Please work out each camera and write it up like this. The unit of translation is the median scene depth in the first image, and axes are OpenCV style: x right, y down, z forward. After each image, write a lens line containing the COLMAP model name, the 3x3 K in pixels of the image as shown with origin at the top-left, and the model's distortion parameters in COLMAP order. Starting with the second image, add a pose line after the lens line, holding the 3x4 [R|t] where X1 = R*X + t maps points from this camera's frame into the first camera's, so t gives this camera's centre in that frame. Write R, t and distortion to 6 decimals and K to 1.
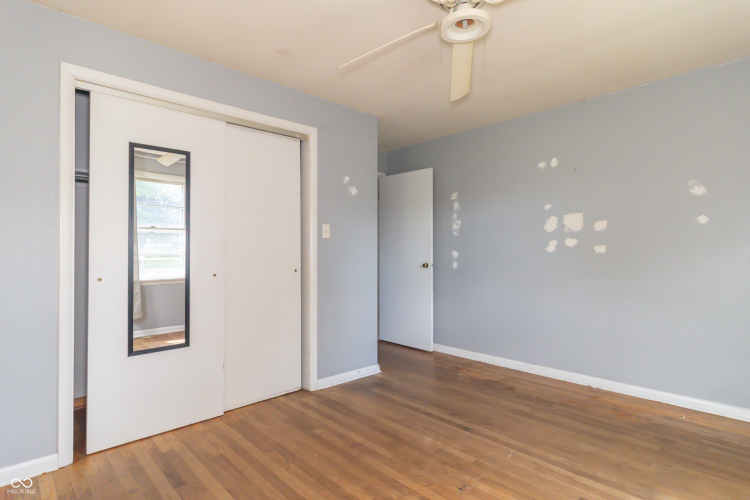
lens RADIAL K [[393.6, 0, 374.1], [0, 393.6, 249.5], [0, 0, 1]] dist [0.004486, -0.001175]
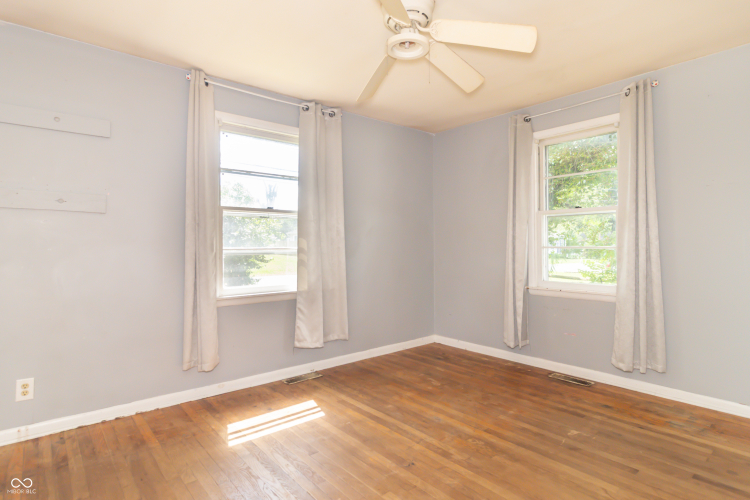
lens RADIAL K [[393.6, 0, 372.4], [0, 393.6, 247.9], [0, 0, 1]] dist [0.004486, -0.001175]
pose [[-0.997673, 0.007405, 0.067782, 0.182529], [0.007453, 0.999972, 0.000453, 0.011247], [-0.067777, 0.000957, -0.997700, 1.507040]]
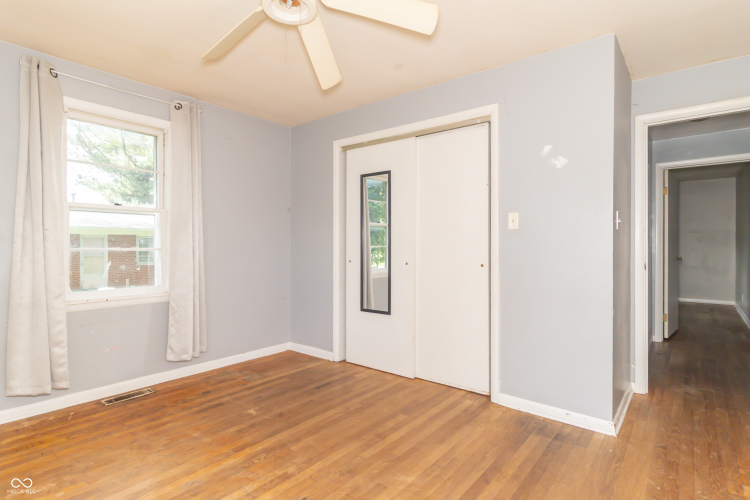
lens RADIAL K [[393.6, 0, 371.7], [0, 393.6, 248.3], [0, 0, 1]] dist [0.004486, -0.001175]
pose [[0.122722, 0.011286, -0.992377, 0.840010], [0.001160, 0.999933, 0.011515, 0.001960], [0.992440, -0.002564, 0.122701, 0.755973]]
